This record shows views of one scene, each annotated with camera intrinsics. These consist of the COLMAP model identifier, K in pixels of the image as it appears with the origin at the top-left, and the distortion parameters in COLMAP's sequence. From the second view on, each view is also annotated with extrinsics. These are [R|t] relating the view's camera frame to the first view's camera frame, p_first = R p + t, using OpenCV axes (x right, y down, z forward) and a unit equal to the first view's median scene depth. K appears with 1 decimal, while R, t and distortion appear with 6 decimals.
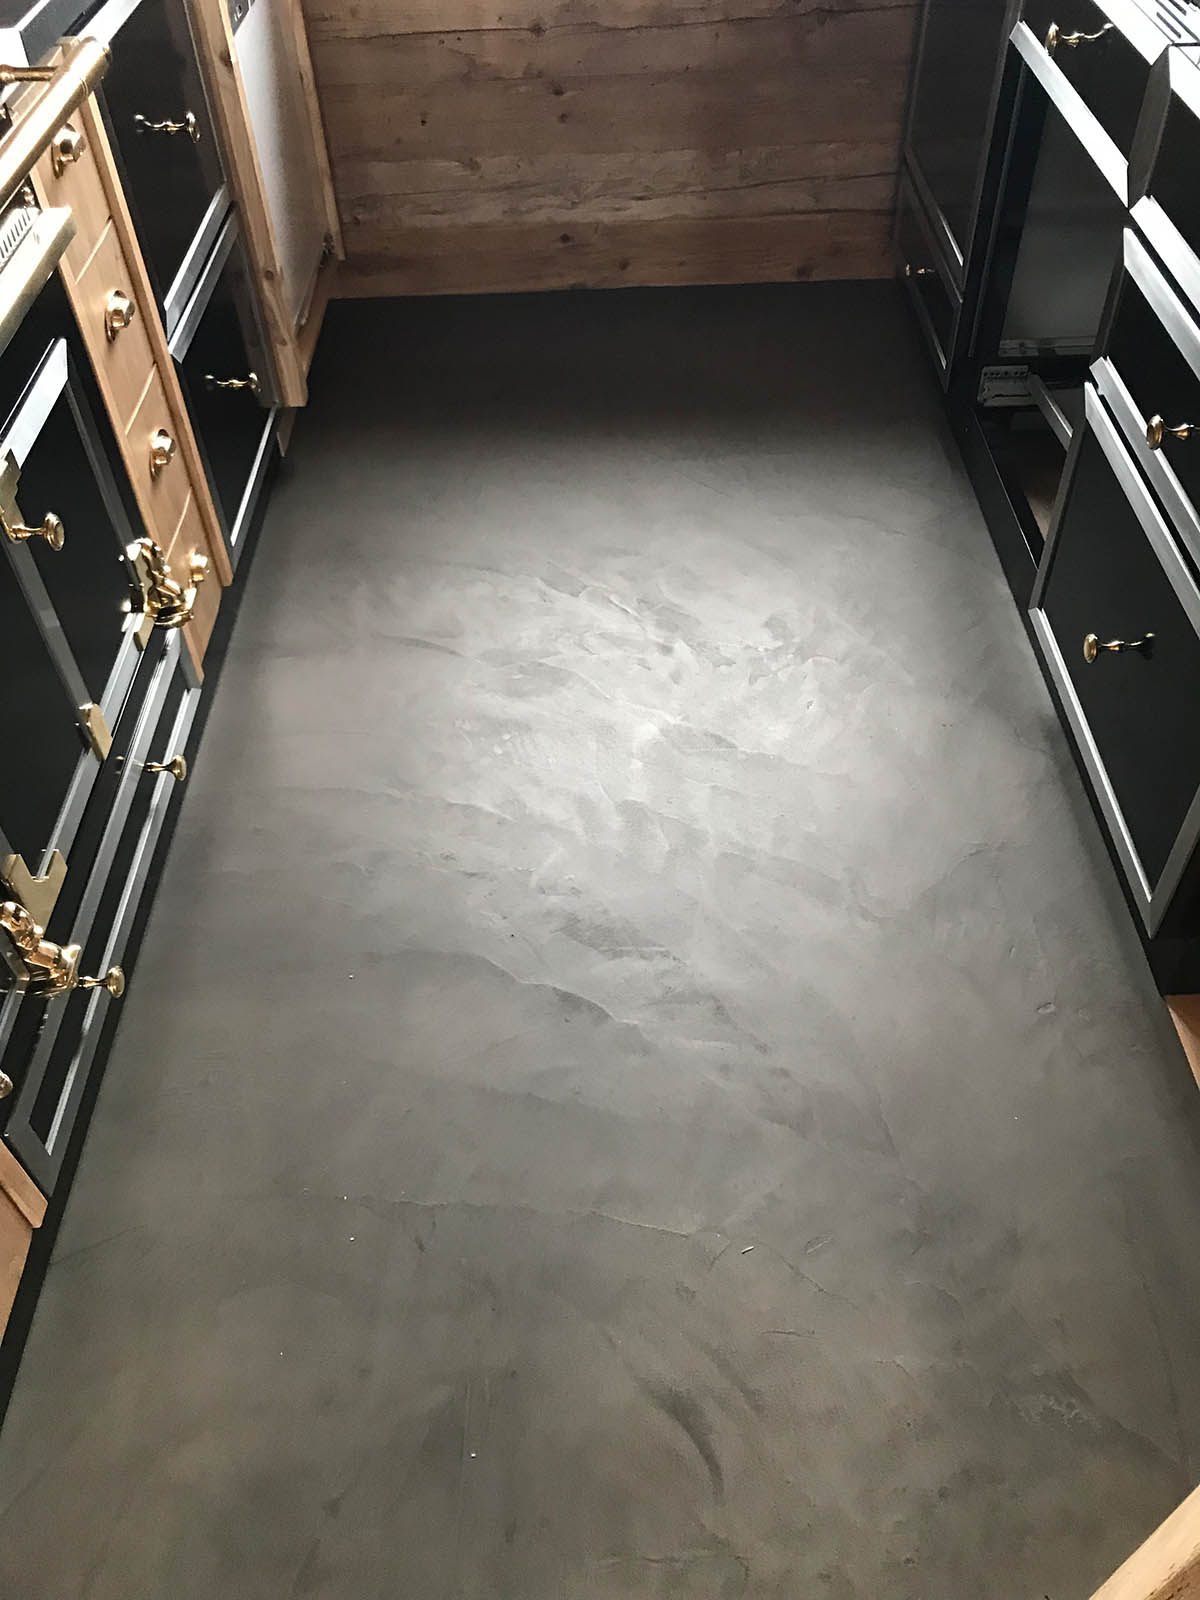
lens RADIAL K [[1325.1, 0, 599.4], [0, 1325.1, 799.5], [0, 0, 1]] dist [0.030181, -0.039846]
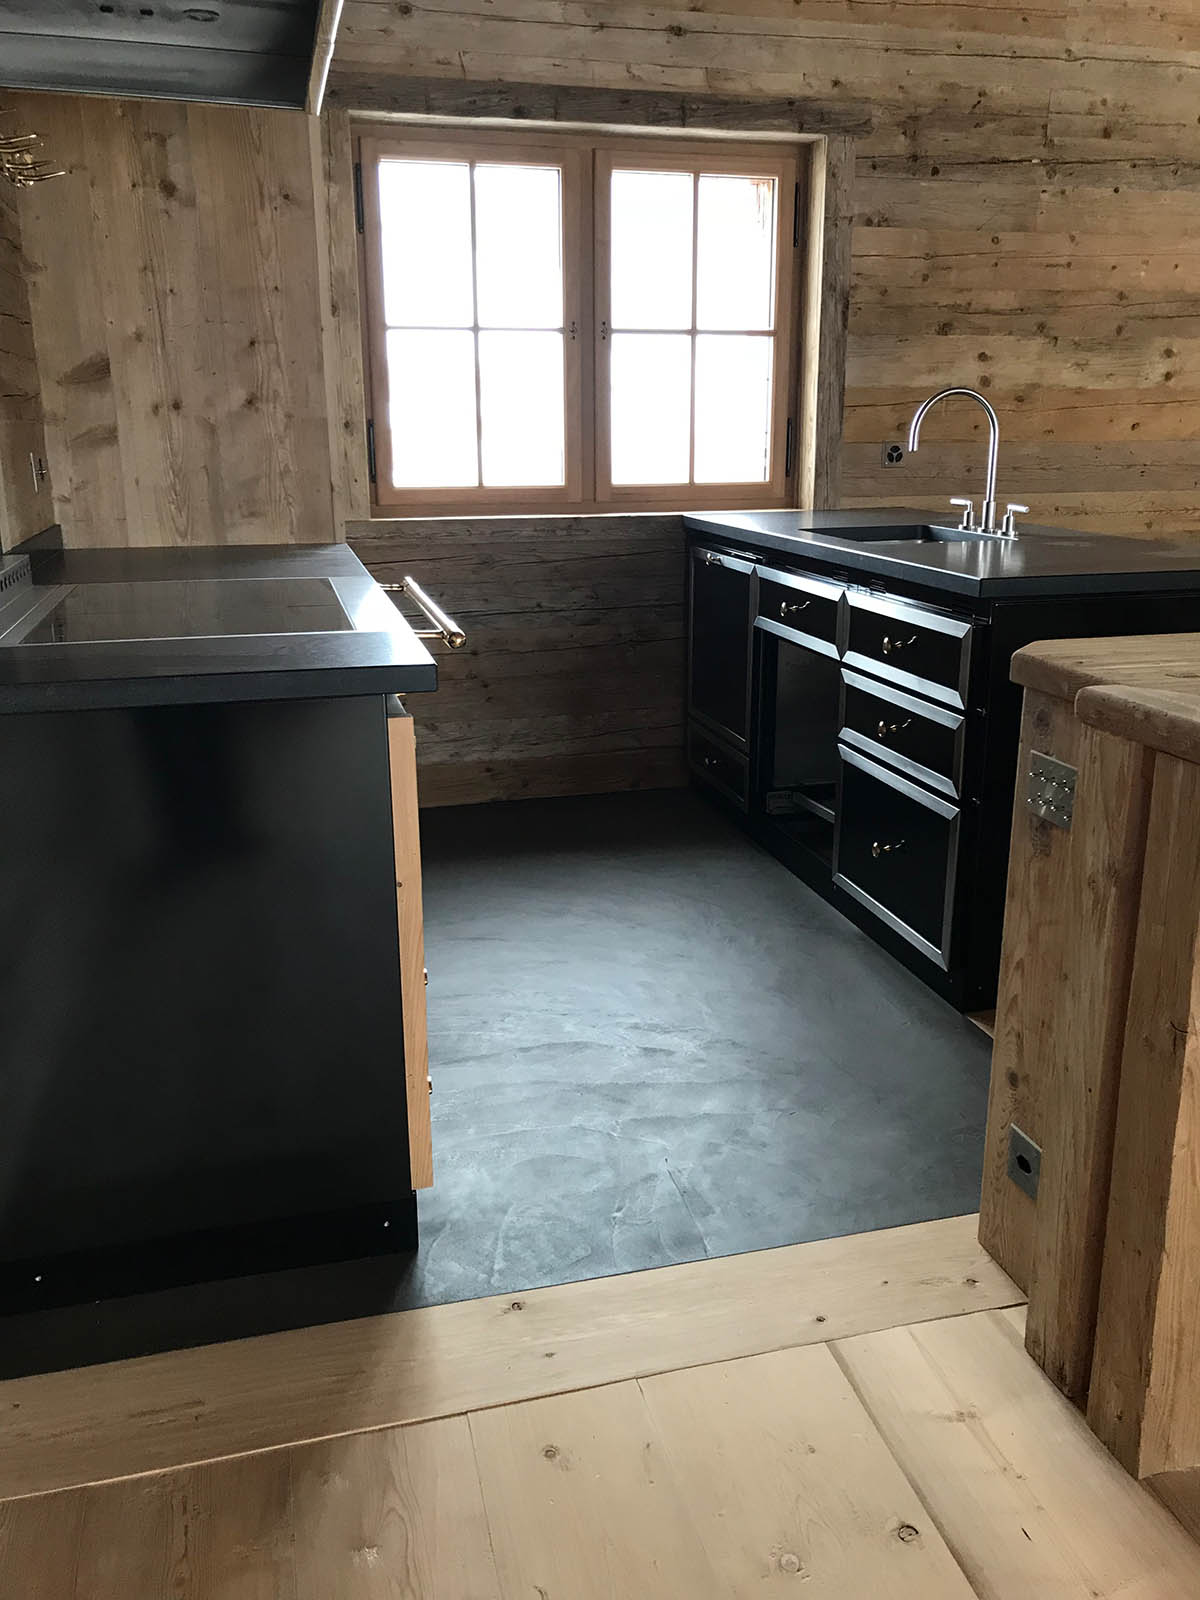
lens RADIAL K [[1325.1, 0, 599.8], [0, 1325.1, 799.6], [0, 0, 1]] dist [0.030181, -0.039846]
pose [[0.971205, -0.048339, 0.233289, -0.277822], [0.158421, 0.862382, -0.480833, 0.405888], [-0.177941, 0.503945, 0.845208, -0.357286]]
